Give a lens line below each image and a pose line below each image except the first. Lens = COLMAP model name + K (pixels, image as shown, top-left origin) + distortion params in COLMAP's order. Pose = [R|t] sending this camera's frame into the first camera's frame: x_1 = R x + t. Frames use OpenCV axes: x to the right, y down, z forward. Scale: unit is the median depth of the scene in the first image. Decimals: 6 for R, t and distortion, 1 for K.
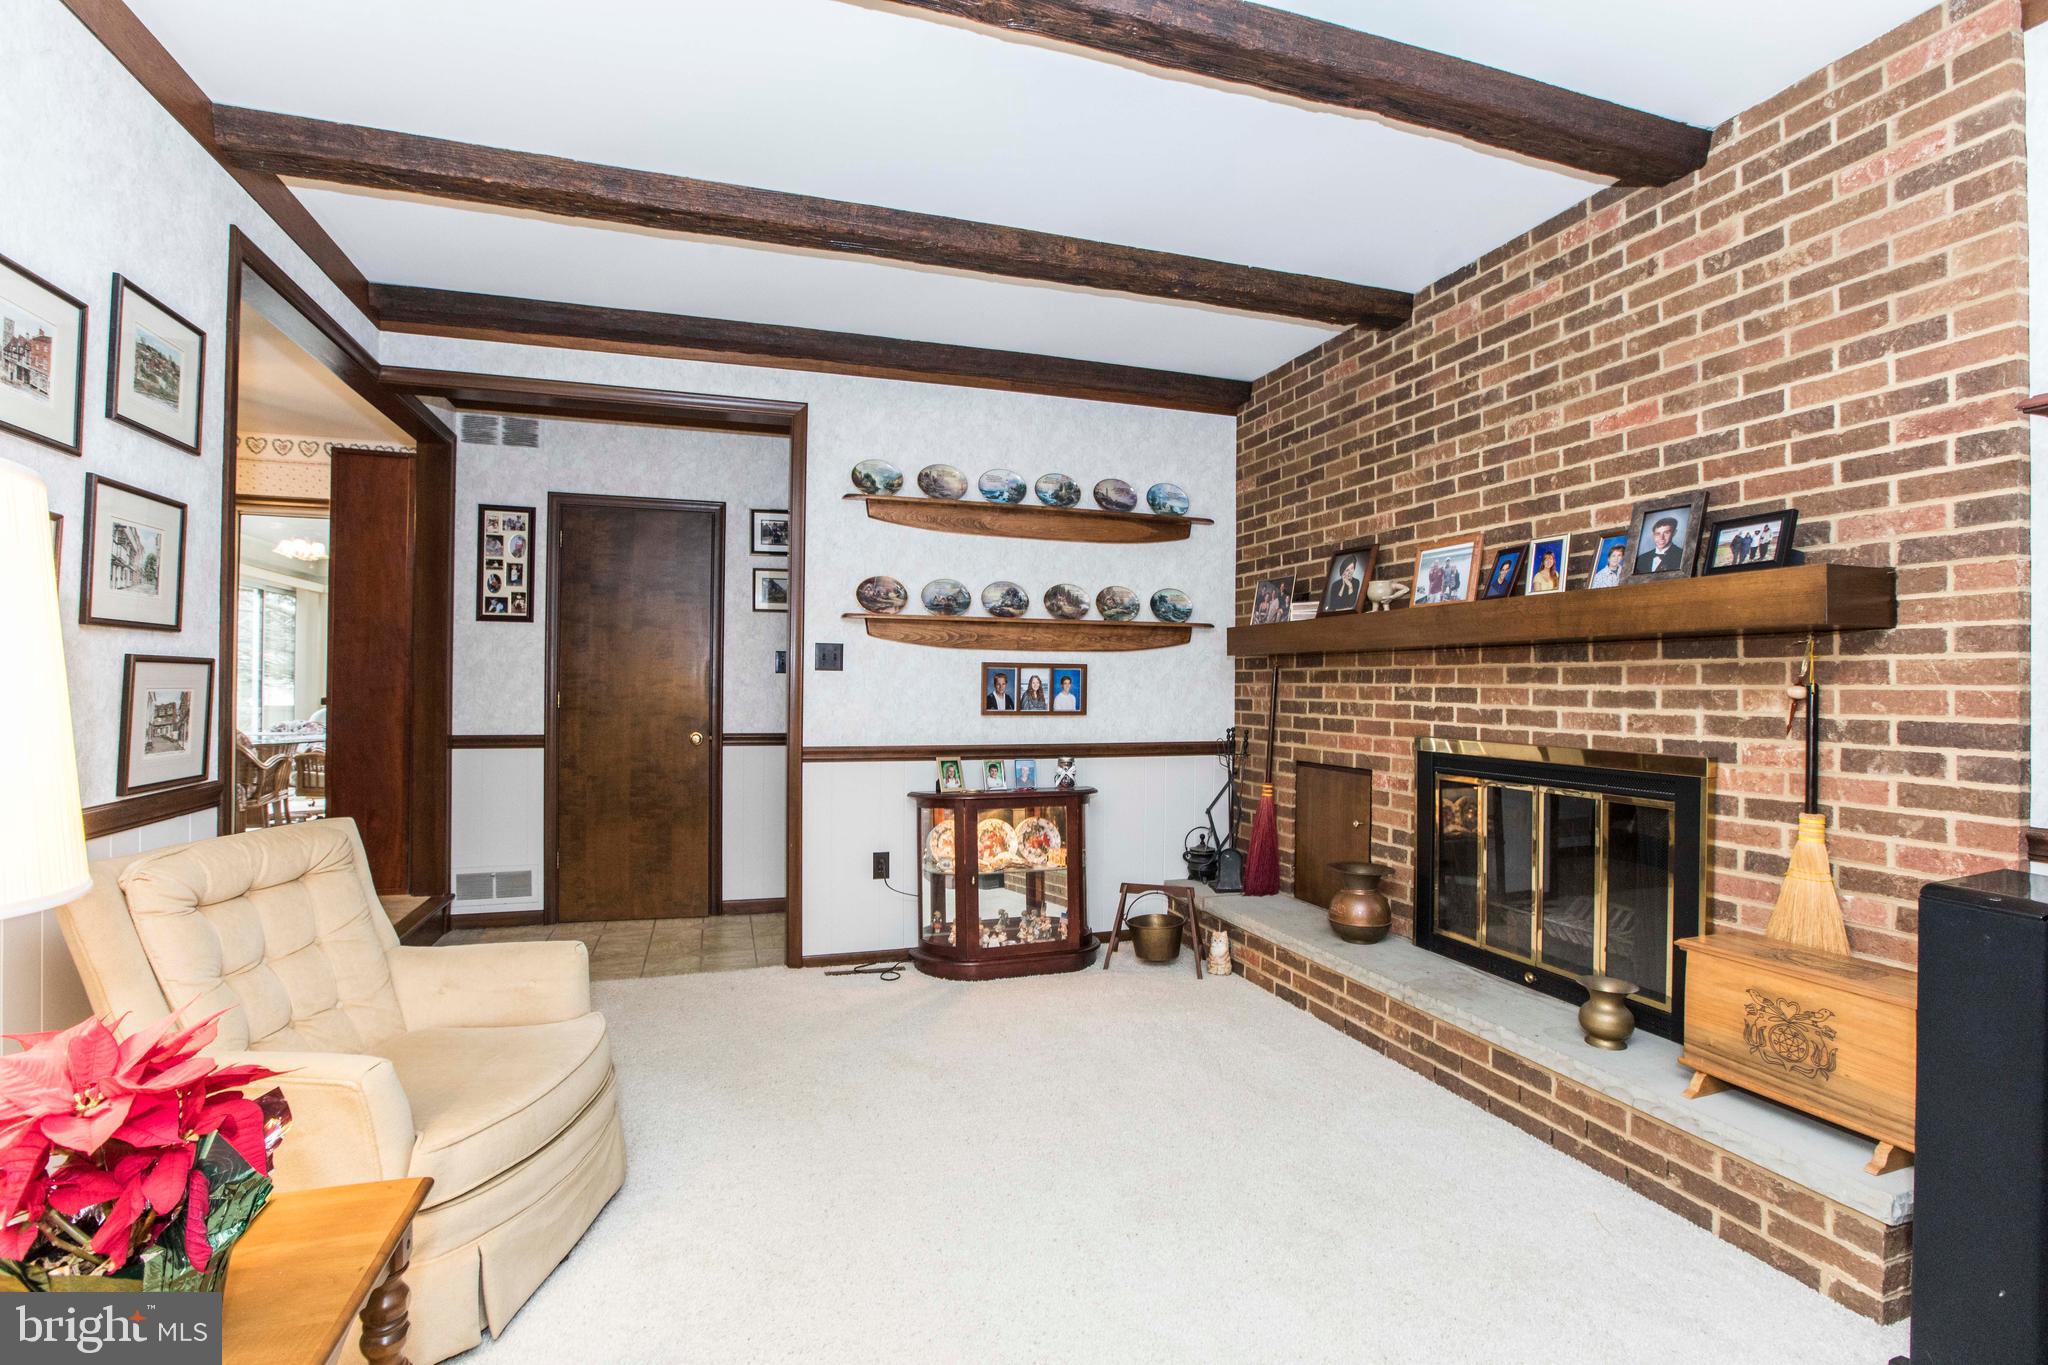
lens RADIAL K [[929.1, 0, 1014.7], [0, 929.1, 673.6], [0, 0, 1]] dist [-0.034222, 0.010037]
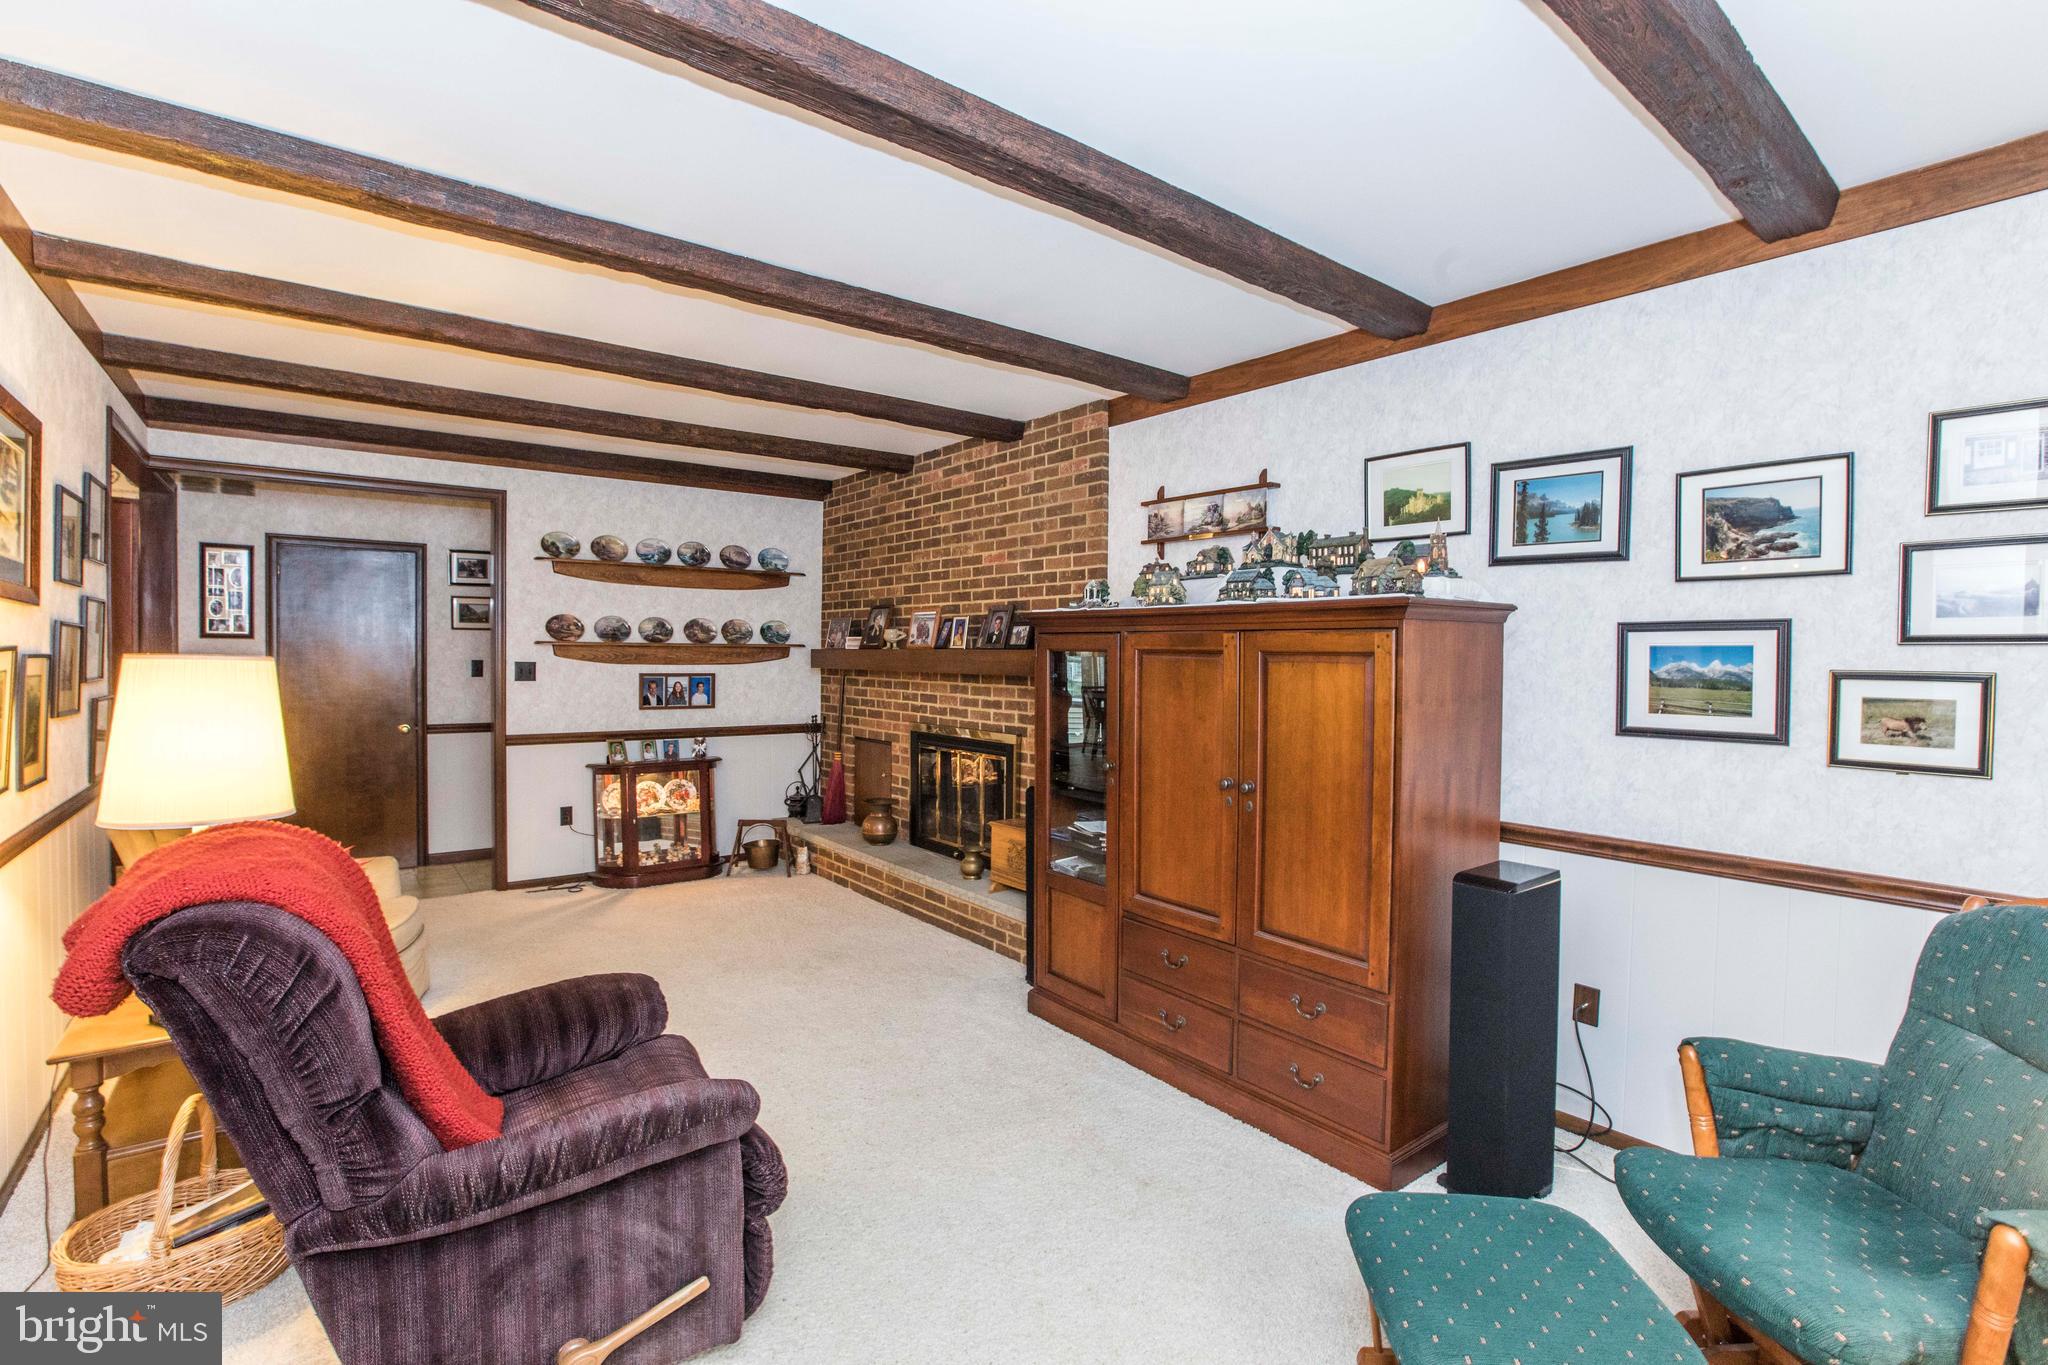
lens RADIAL K [[929.1, 0, 991.2], [0, 929.1, 670.8], [0, 0, 1]] dist [-0.034222, 0.010037]
pose [[0.947172, -0.005238, 0.320684, 0.023067], [-0.006083, 0.999393, 0.034289, -0.072010], [-0.320669, -0.034428, 0.946565, -0.558173]]
